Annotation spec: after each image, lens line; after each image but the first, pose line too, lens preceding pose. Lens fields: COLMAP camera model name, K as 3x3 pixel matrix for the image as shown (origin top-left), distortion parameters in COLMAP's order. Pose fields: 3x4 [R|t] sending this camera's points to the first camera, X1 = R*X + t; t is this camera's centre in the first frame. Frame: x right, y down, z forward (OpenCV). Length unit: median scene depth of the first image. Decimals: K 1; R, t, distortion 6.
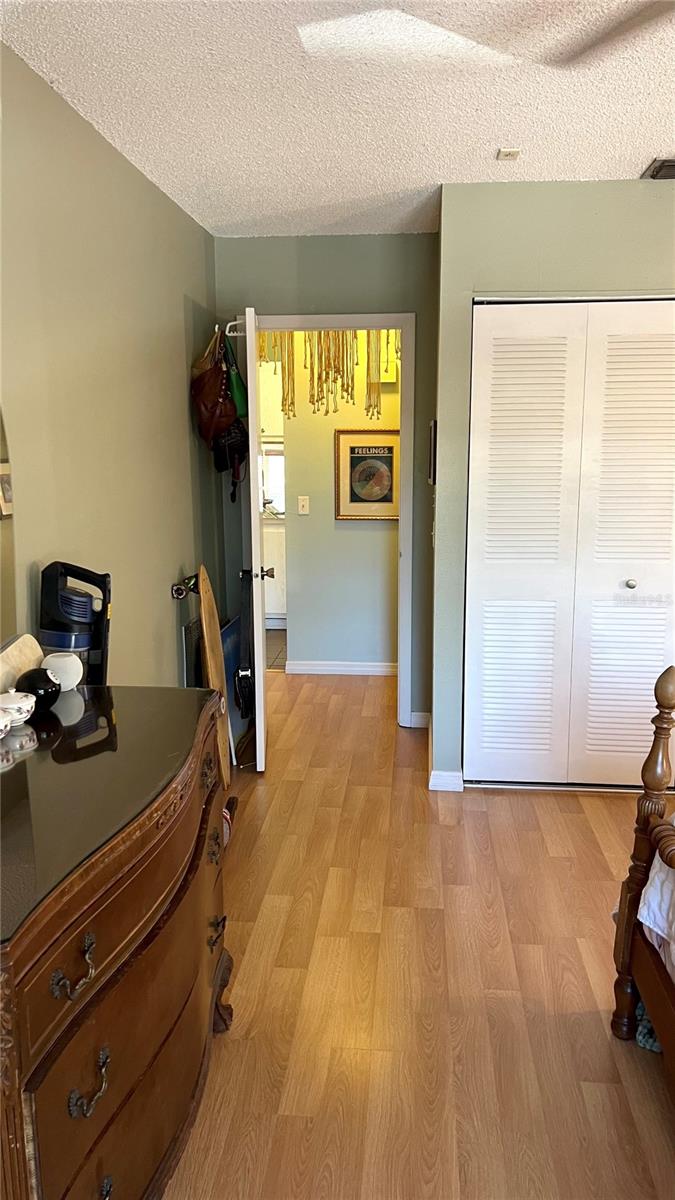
lens RADIAL K [[897.0, 0, 344.5], [0, 897.0, 611.4], [0, 0, 1]] dist [0.088494, -0.158963]
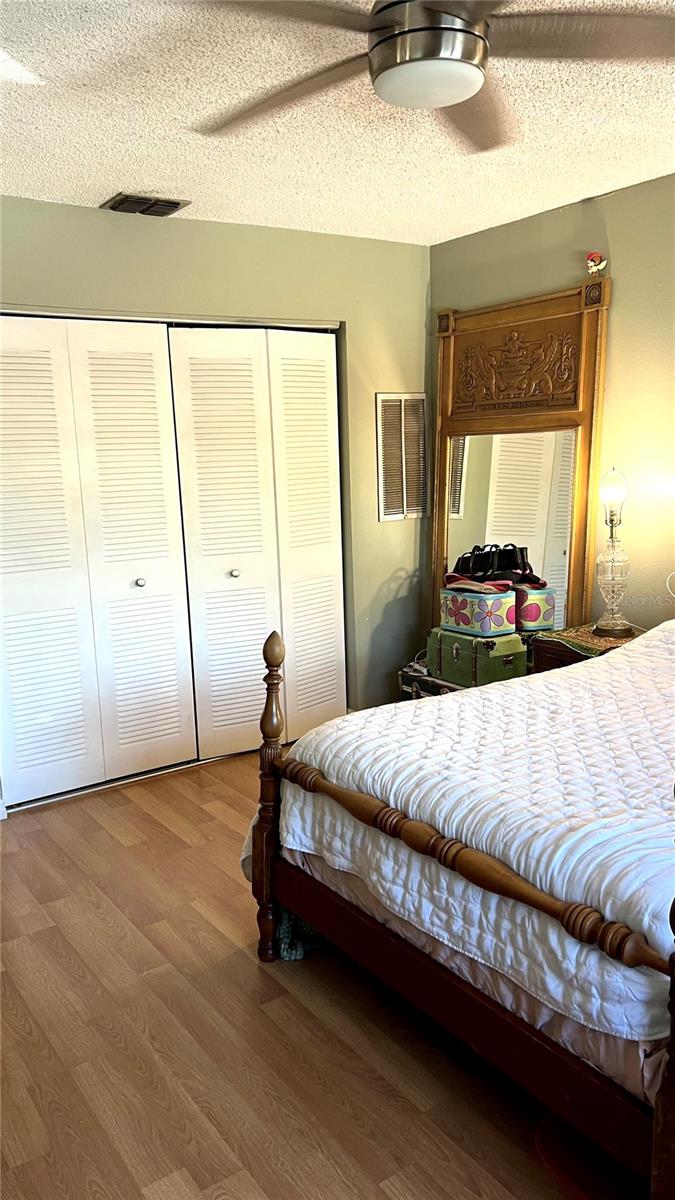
lens RADIAL K [[897.0, 0, 344.5], [0, 897.0, 611.4], [0, 0, 1]] dist [0.088494, -0.158963]
pose [[0.762628, -0.140334, 0.631431, -0.243731], [0.153979, 0.987506, 0.033498, 0.007442], [-0.628243, 0.071681, 0.774708, 0.015674]]
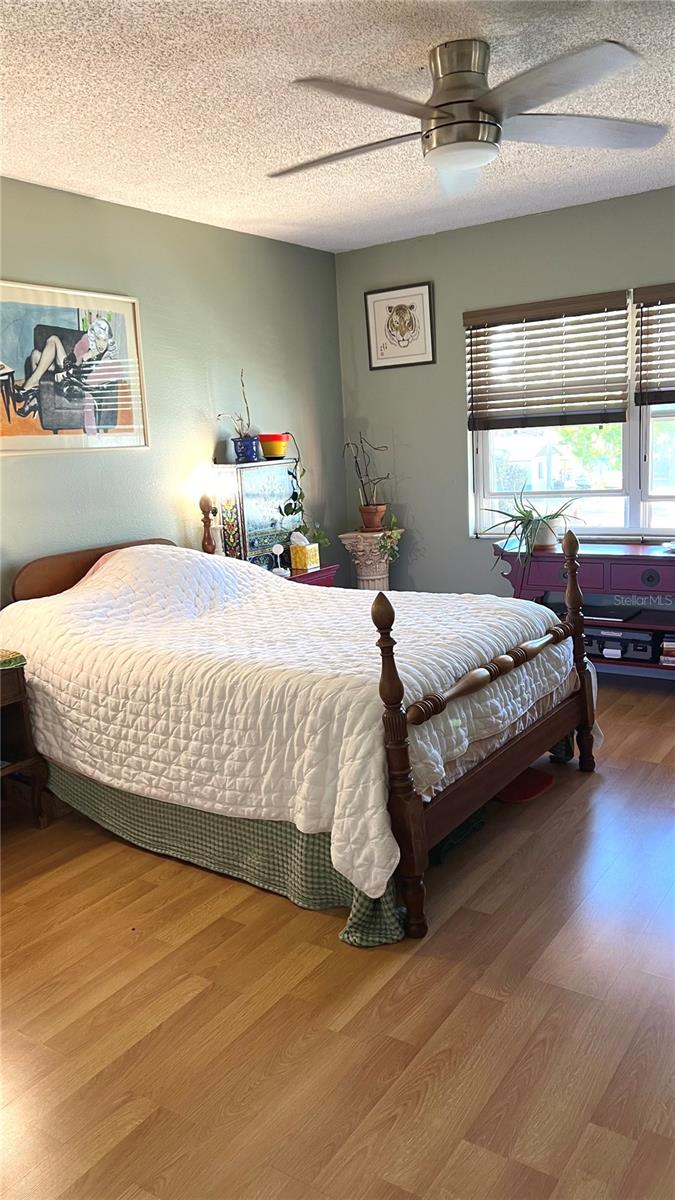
lens RADIAL K [[897.0, 0, 344.5], [0, 897.0, 611.4], [0, 0, 1]] dist [0.088494, -0.158963]
pose [[-0.871404, -0.041205, 0.488832, -0.112499], [0.154502, 0.922703, 0.353198, -0.243624], [-0.465600, 0.383304, -0.797681, 1.505196]]
